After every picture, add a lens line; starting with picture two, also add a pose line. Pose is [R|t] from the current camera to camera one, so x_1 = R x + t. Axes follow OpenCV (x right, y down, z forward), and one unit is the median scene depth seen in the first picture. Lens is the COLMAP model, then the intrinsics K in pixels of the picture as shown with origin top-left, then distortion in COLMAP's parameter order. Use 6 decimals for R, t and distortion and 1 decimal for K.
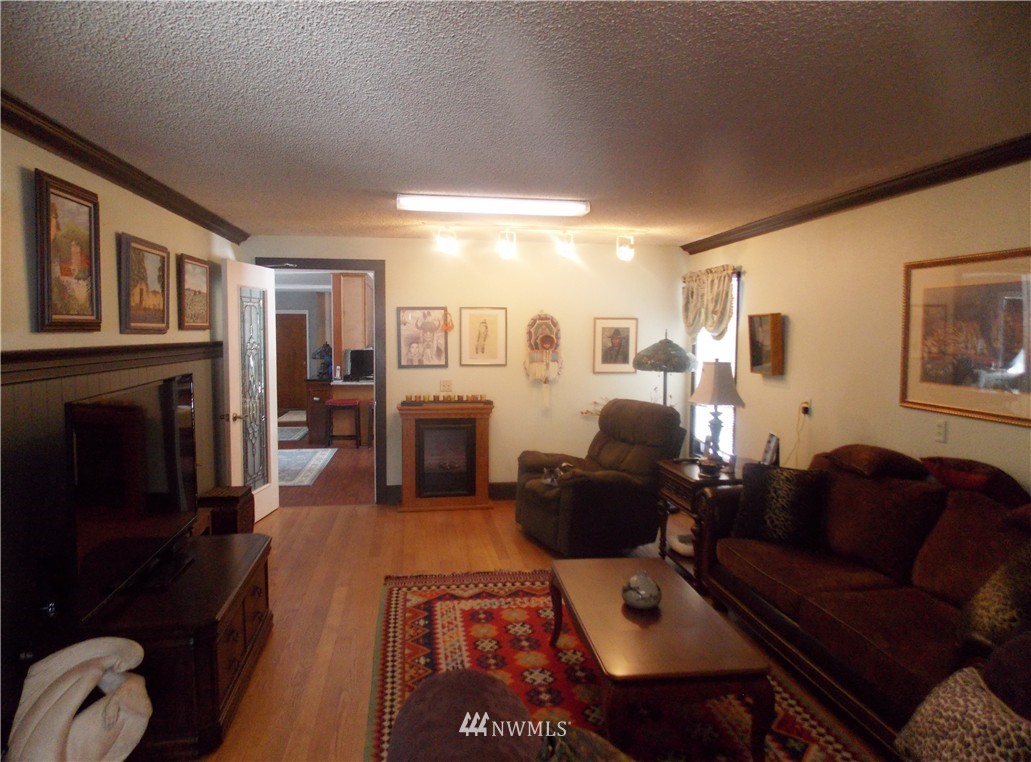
lens RADIAL K [[688.3, 0, 516.7], [0, 688.3, 377.6], [0, 0, 1]] dist [0.011584, -0.004754]
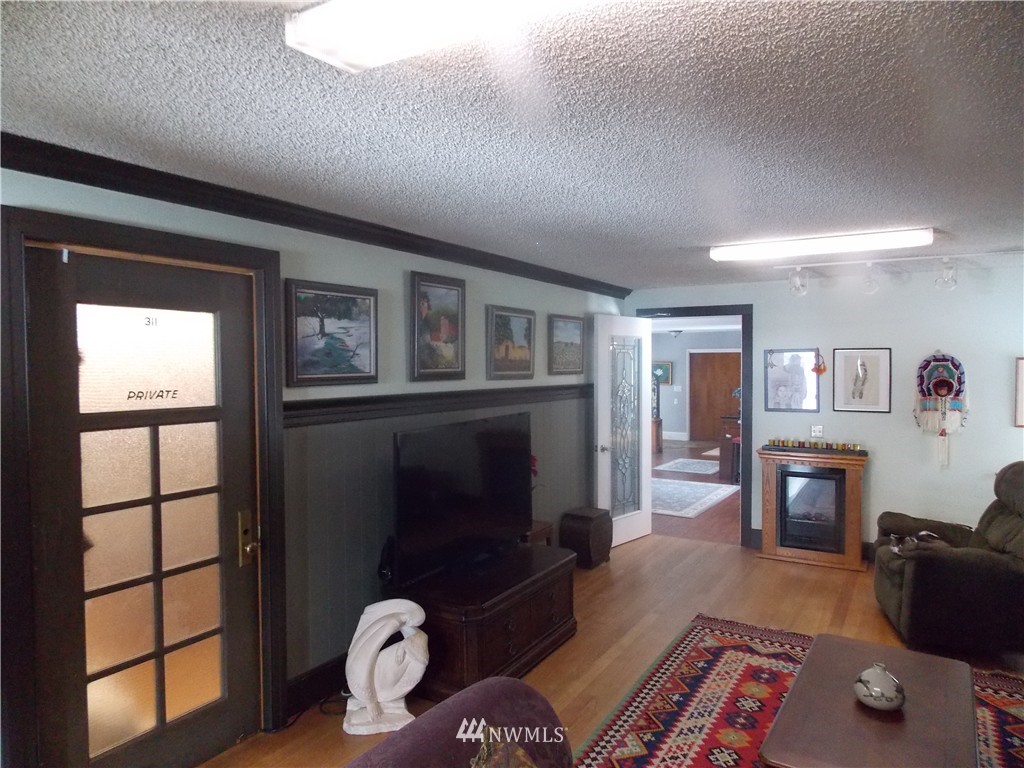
lens RADIAL K [[673.0, 0, 514.3], [0, 673.0, 375.5], [0, 0, 1]] dist [-0.000103, 0.002442]
pose [[0.775505, 0.006552, -0.631308, 0.207372], [-0.039127, 0.998523, -0.037702, -0.018674], [0.630128, 0.053939, 0.774615, 0.020687]]
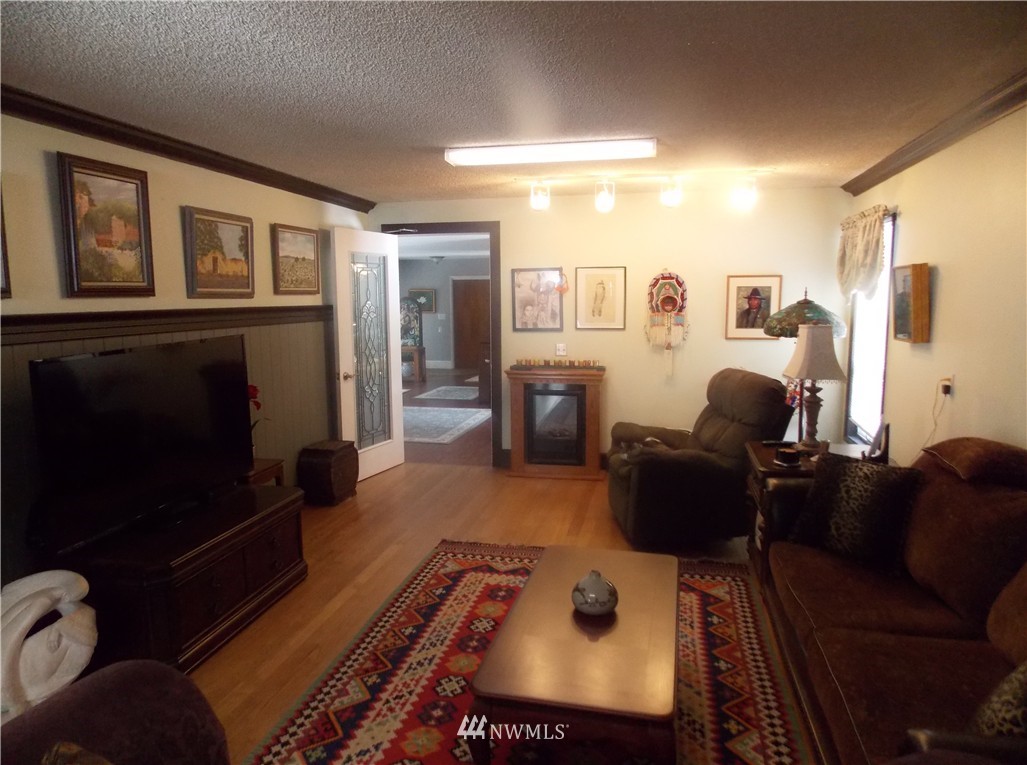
lens RADIAL K [[682.4, 0, 511.0], [0, 682.4, 377.4], [0, 0, 1]] dist [0.012957, 0.000632]
pose [[0.937091, 0.030219, -0.347776, 0.215488], [-0.011704, 0.998406, 0.055216, -0.002555], [0.348890, -0.047672, 0.935951, 0.105903]]
